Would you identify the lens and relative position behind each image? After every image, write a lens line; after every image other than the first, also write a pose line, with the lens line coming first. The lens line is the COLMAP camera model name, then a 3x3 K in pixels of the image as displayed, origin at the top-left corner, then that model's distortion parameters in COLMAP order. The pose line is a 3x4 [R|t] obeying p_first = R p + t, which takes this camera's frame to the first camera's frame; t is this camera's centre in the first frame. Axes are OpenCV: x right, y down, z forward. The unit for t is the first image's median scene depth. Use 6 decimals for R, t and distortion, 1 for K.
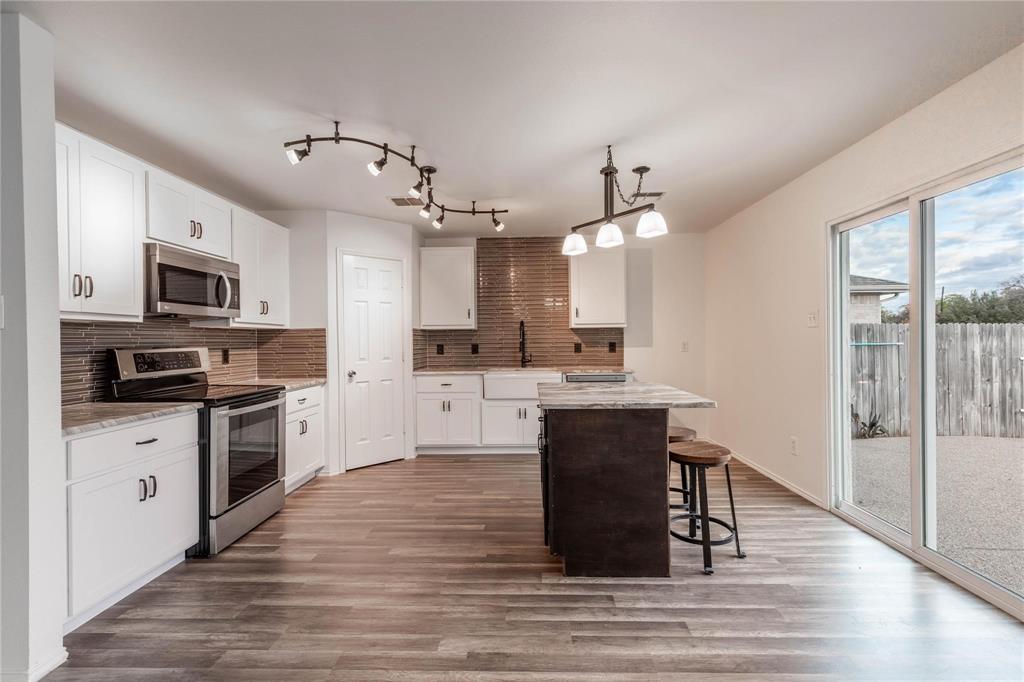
lens RADIAL K [[463.8, 0, 519.7], [0, 463.8, 338.9], [0, 0, 1]] dist [-0.000079, -0.000164]
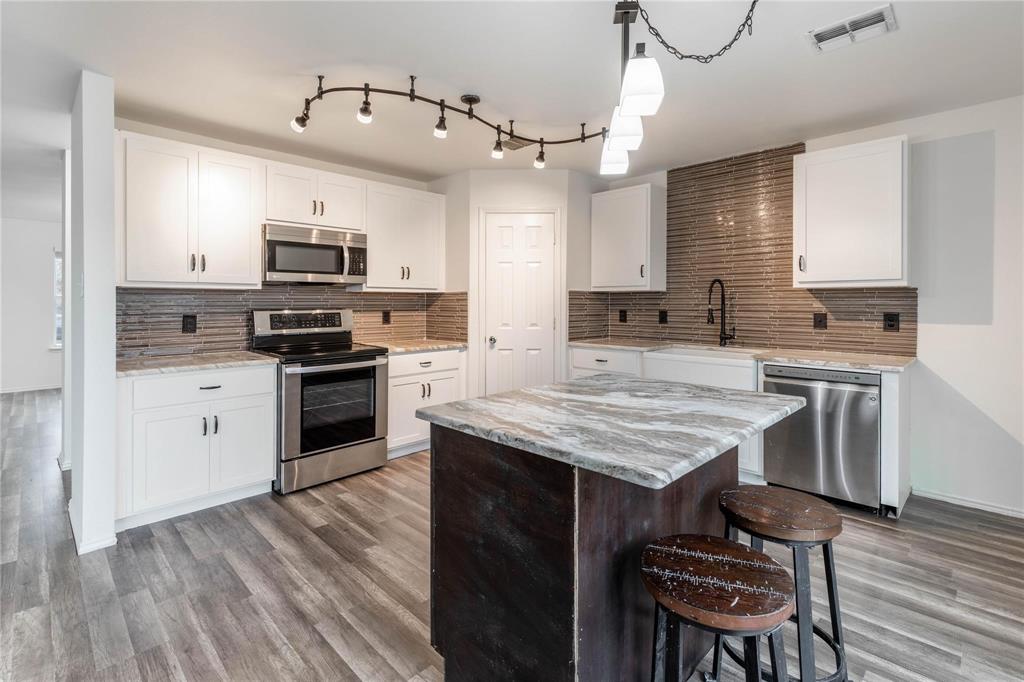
lens RADIAL K [[478.5, 0, 514.7], [0, 478.5, 299.9], [0, 0, 1]] dist [0.001923, -0.000301]
pose [[0.728714, 0.007981, -0.684771, 0.409201], [-0.006554, 0.999968, 0.004680, -0.013009], [0.684786, 0.001078, 0.728743, 0.400991]]
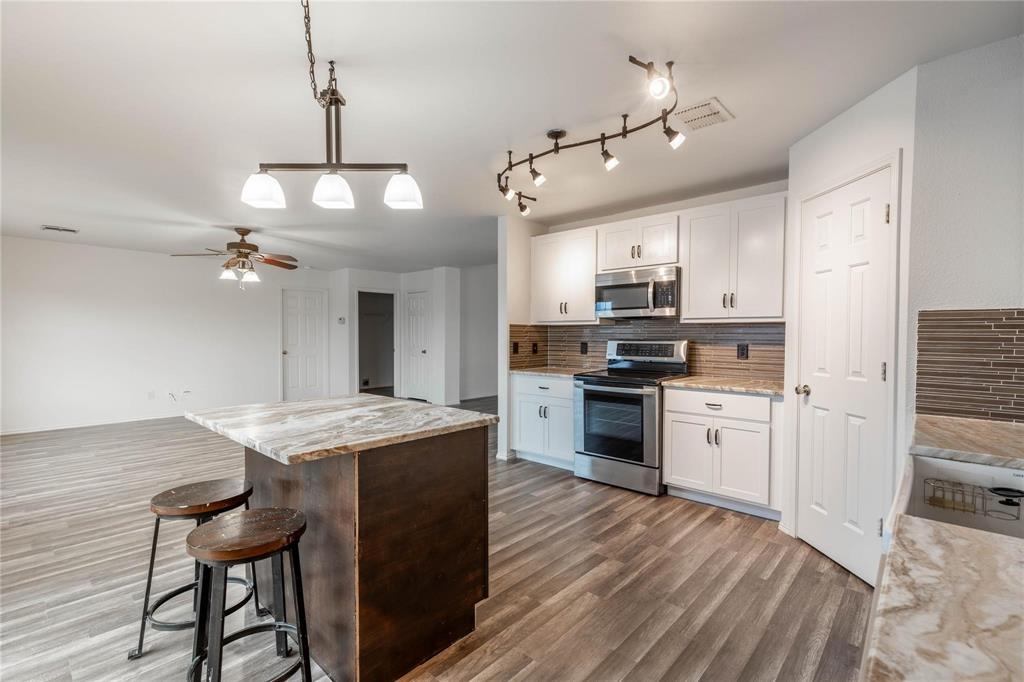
lens RADIAL K [[453.7, 0, 512.0], [0, 453.7, 341.0], [0, 0, 1]] dist [0.001396, 0.000046]
pose [[-0.655613, 0.021952, -0.754778, 0.443997], [0.006987, 0.999711, 0.023006, -0.010921], [0.755065, 0.009809, -0.655577, 1.359183]]
